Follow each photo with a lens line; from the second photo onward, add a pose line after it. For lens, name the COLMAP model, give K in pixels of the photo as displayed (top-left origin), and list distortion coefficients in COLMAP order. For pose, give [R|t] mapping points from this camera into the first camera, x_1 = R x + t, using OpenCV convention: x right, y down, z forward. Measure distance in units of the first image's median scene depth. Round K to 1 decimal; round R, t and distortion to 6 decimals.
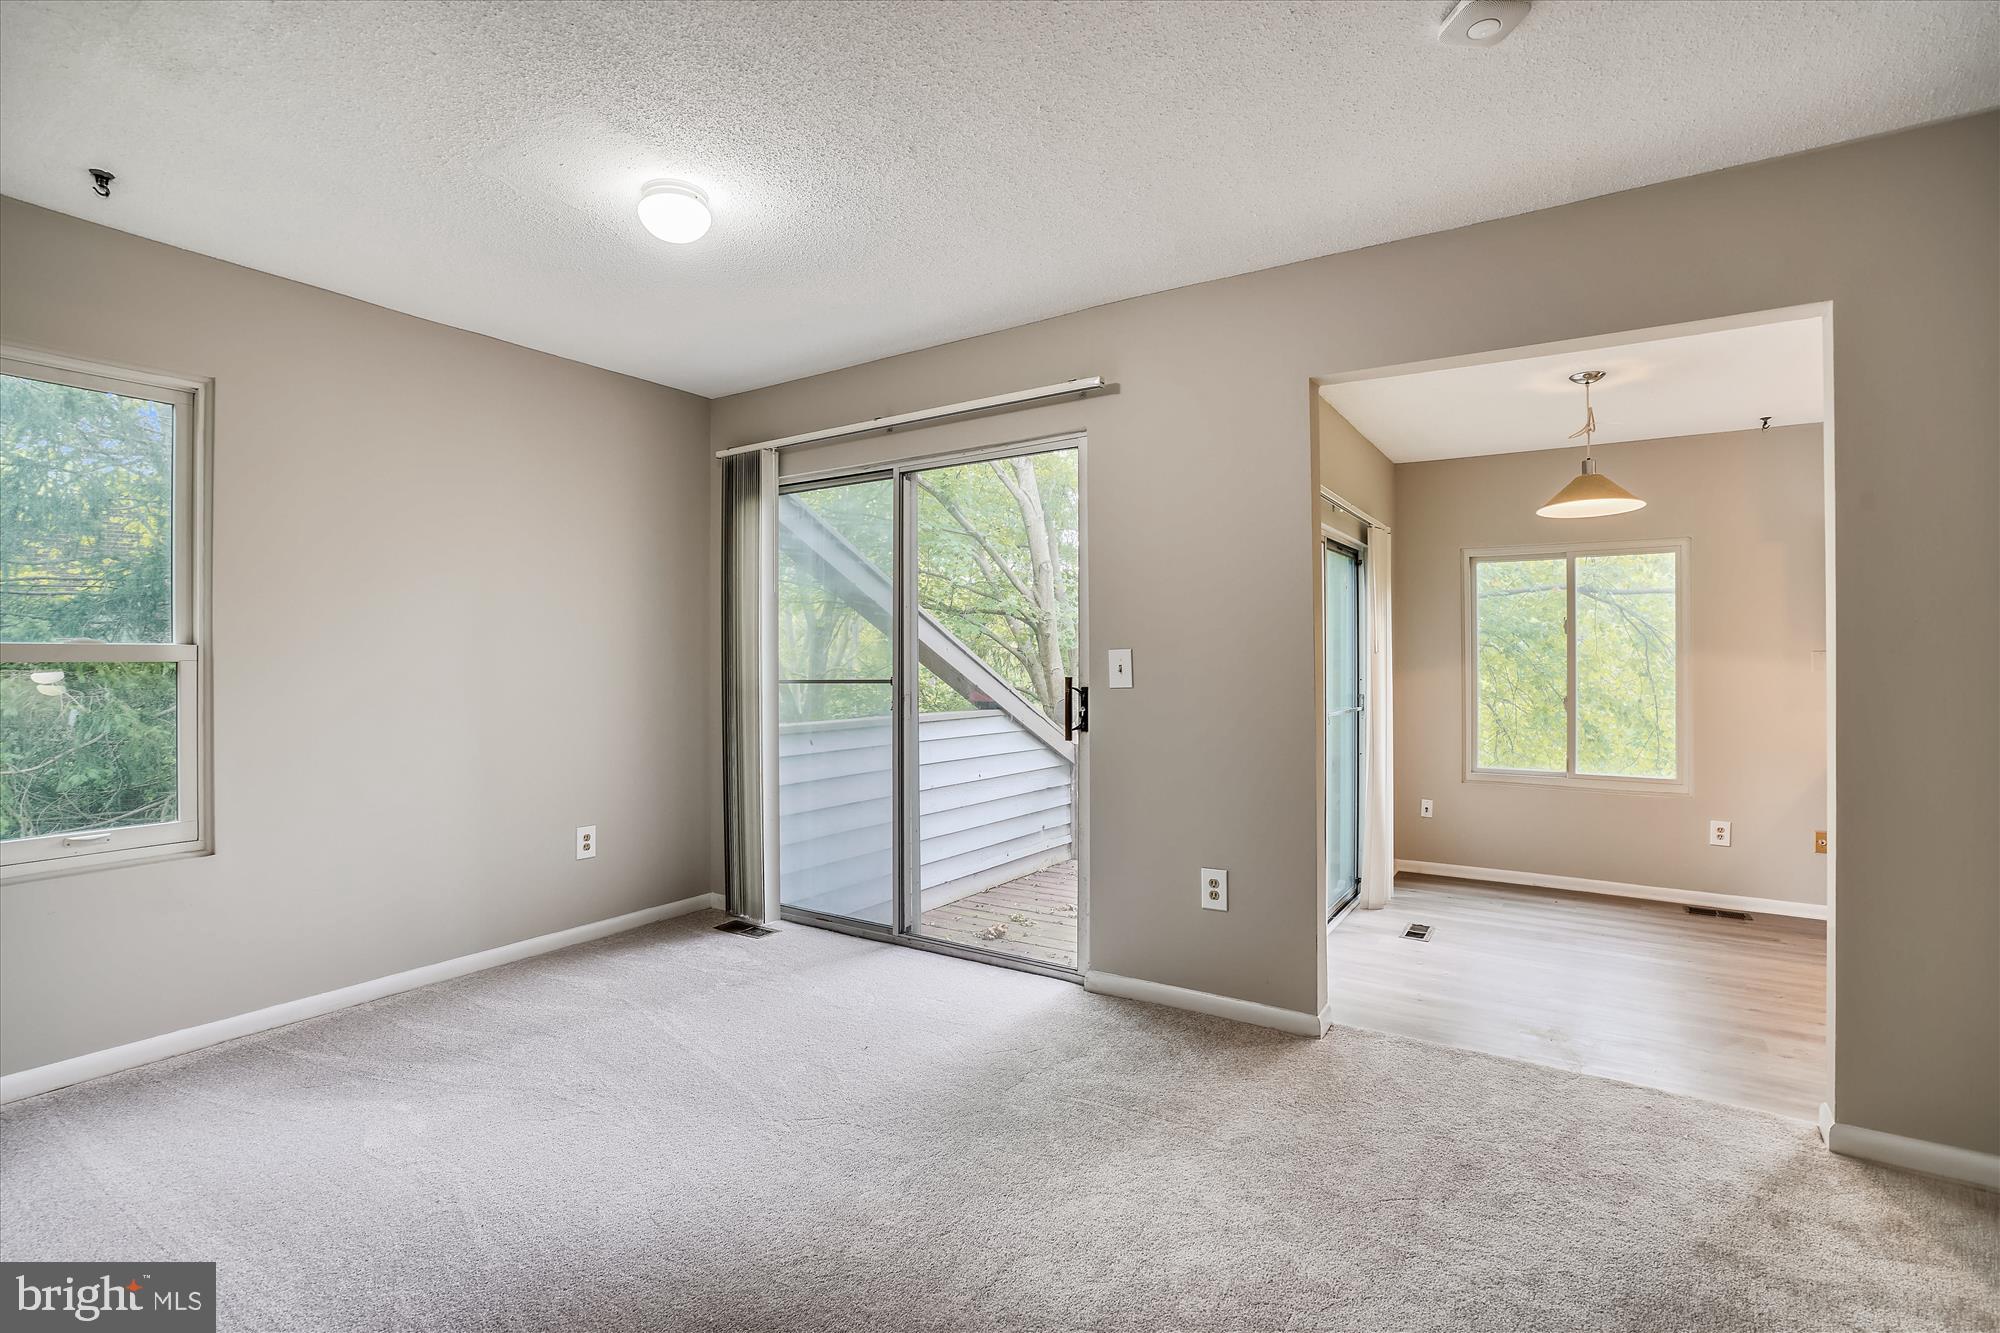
lens RADIAL K [[933.6, 0, 983.4], [0, 933.6, 646.9], [0, 0, 1]] dist [-0.037914, 0.017043]
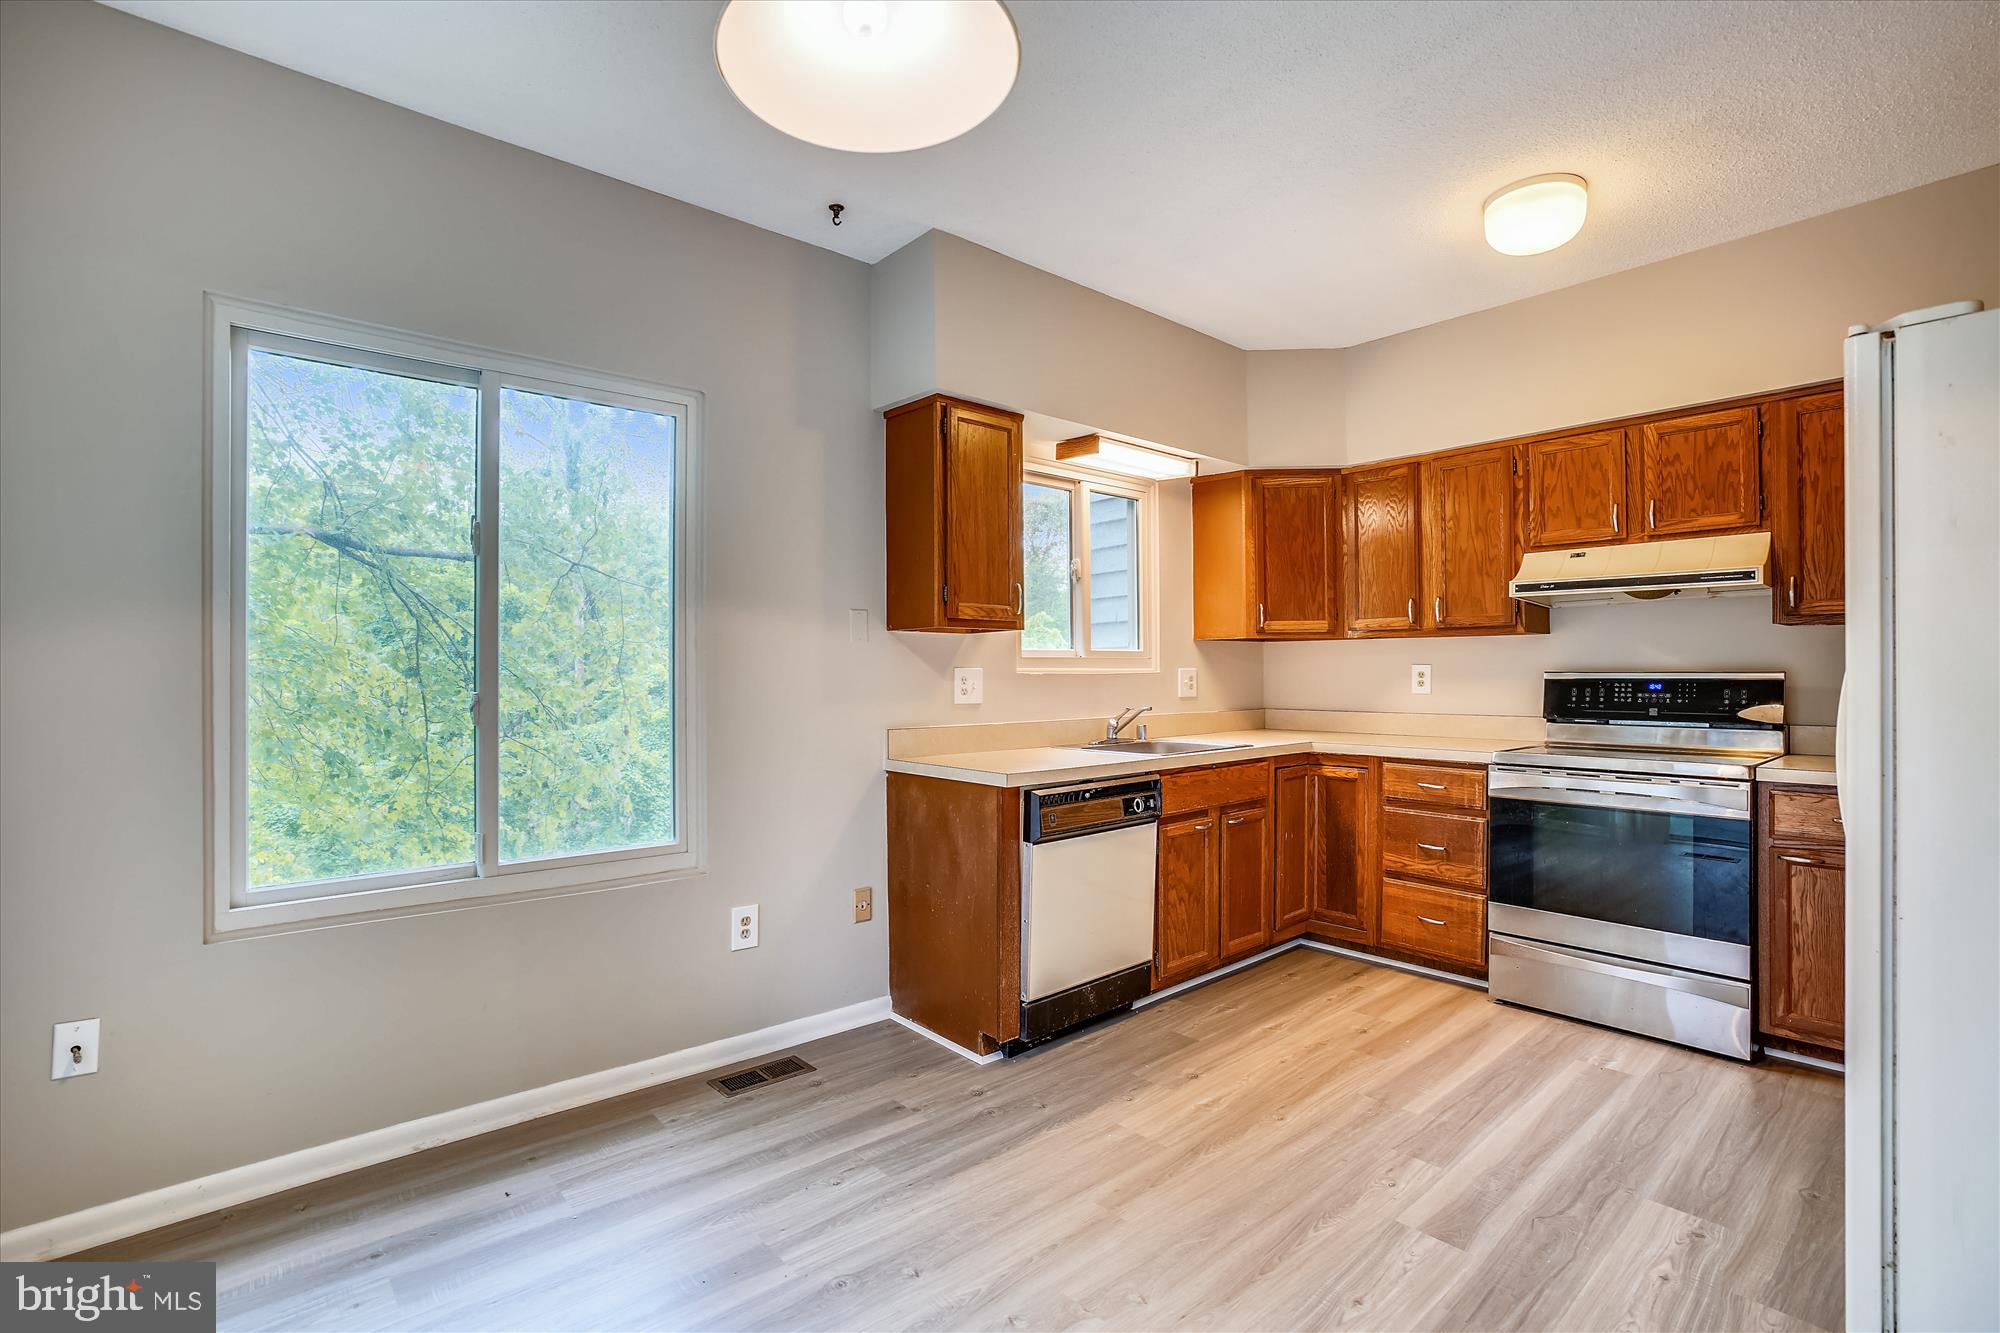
lens RADIAL K [[933.6, 0, 1000.8], [0, 933.6, 665.7], [0, 0, 1]] dist [-0.037914, 0.017043]
pose [[0.241812, 0.007098, 0.970297, 0.216825], [-0.002570, 0.999974, -0.006674, 0.035018], [-0.970320, -0.000880, 0.241824, 0.539143]]
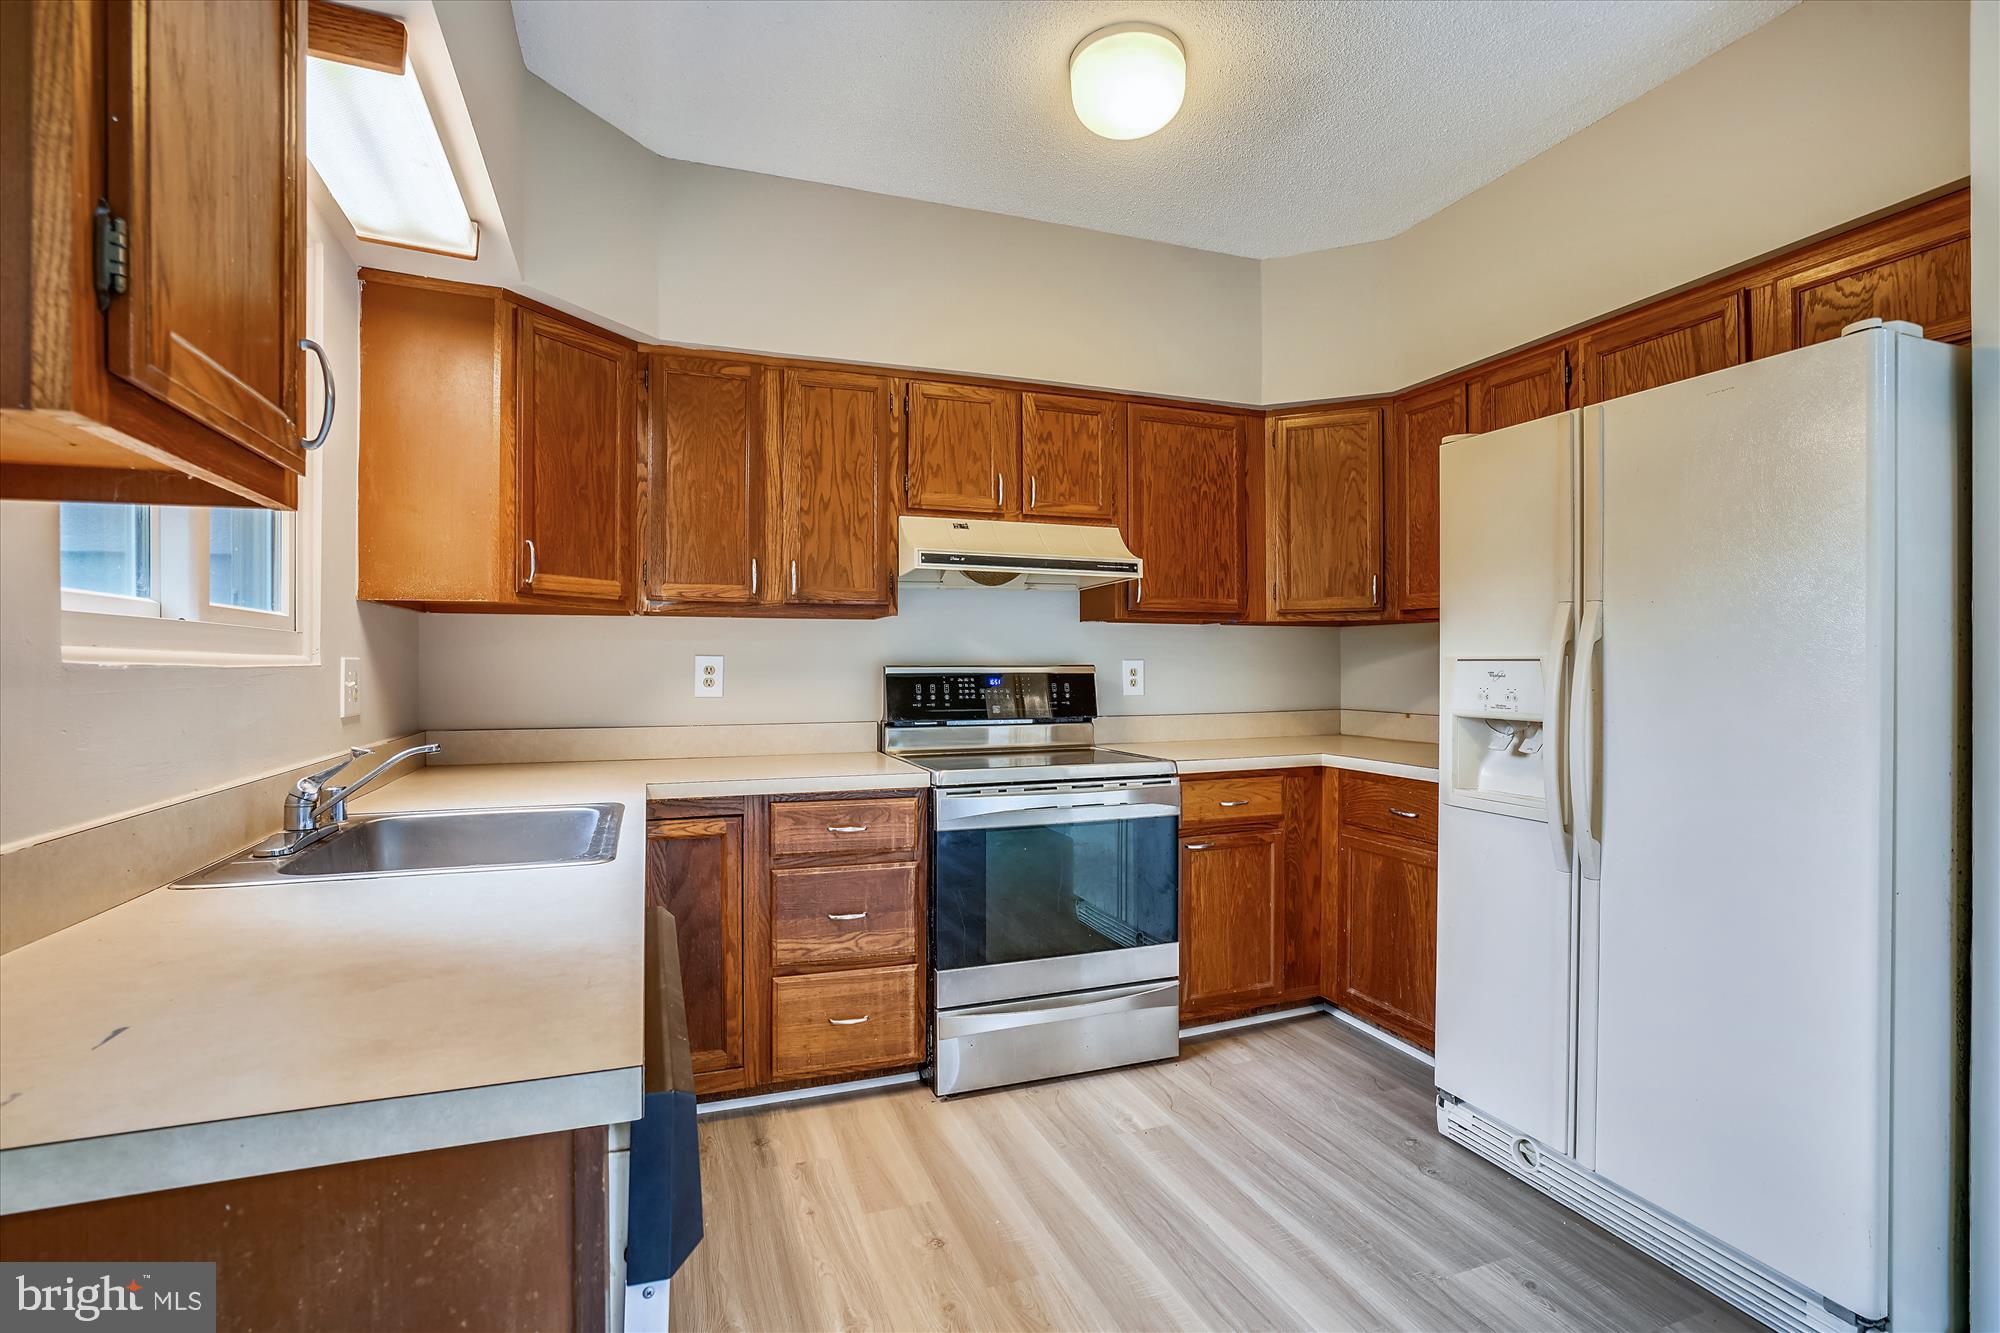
lens RADIAL K [[933.6, 0, 986.3], [0, 933.6, 666.2], [0, 0, 1]] dist [-0.037914, 0.017043]
pose [[-0.817751, 0.004461, 0.575555, 0.597376], [0.001098, 0.999980, -0.006191, 0.037810], [-0.575572, -0.004430, -0.817739, 0.734460]]
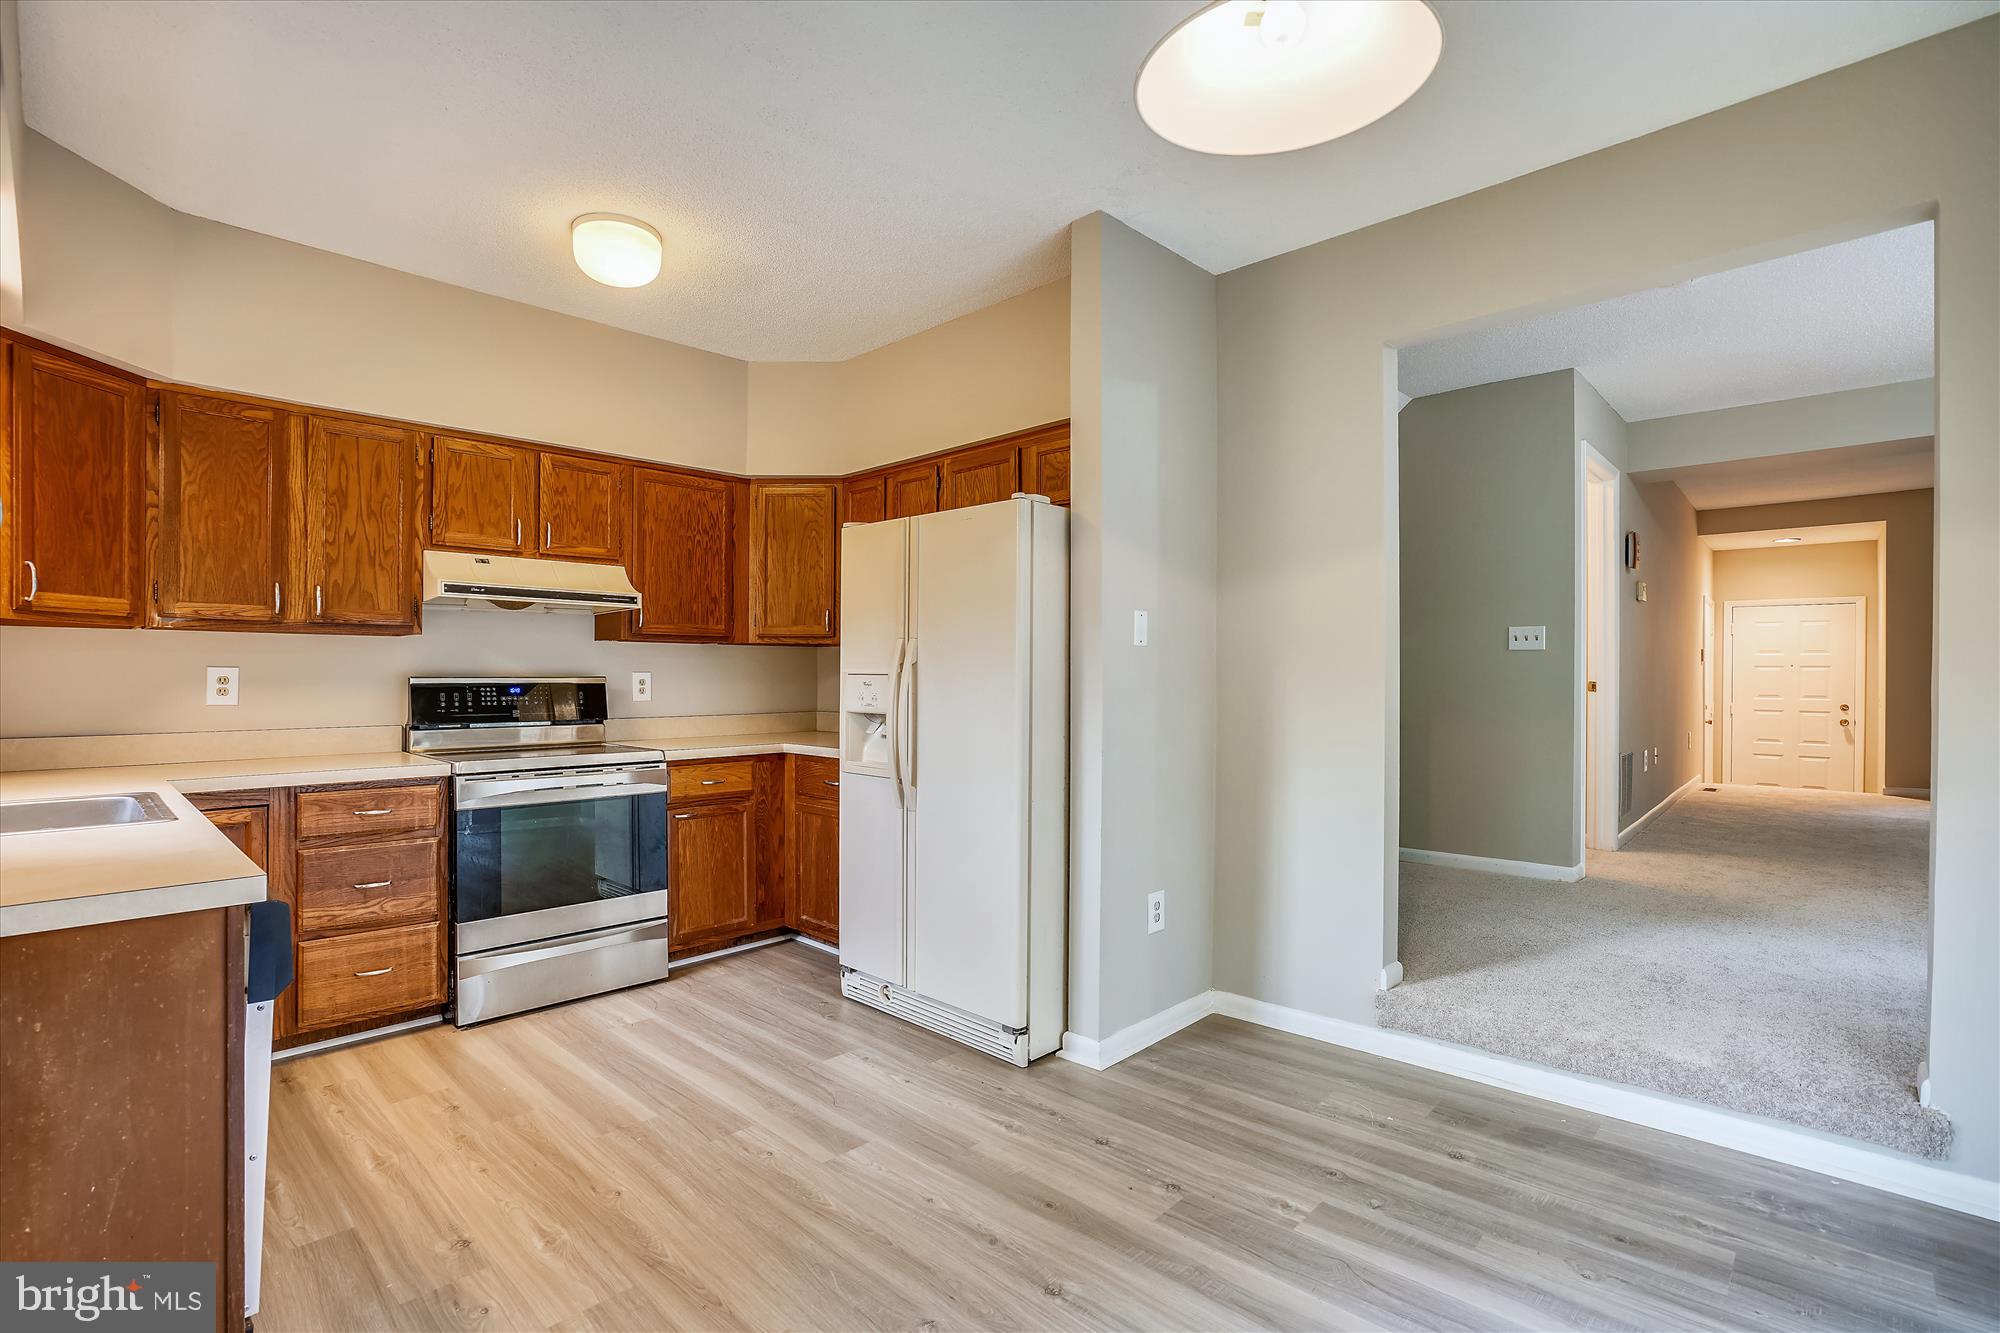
lens RADIAL K [[933.6, 0, 981.4], [0, 933.6, 676.4], [0, 0, 1]] dist [-0.037914, 0.017043]
pose [[-0.985624, 0.001906, 0.168945, 0.472363], [0.001077, 0.999987, -0.004998, 0.037374], [-0.168952, -0.004744, -0.985613, 0.872643]]
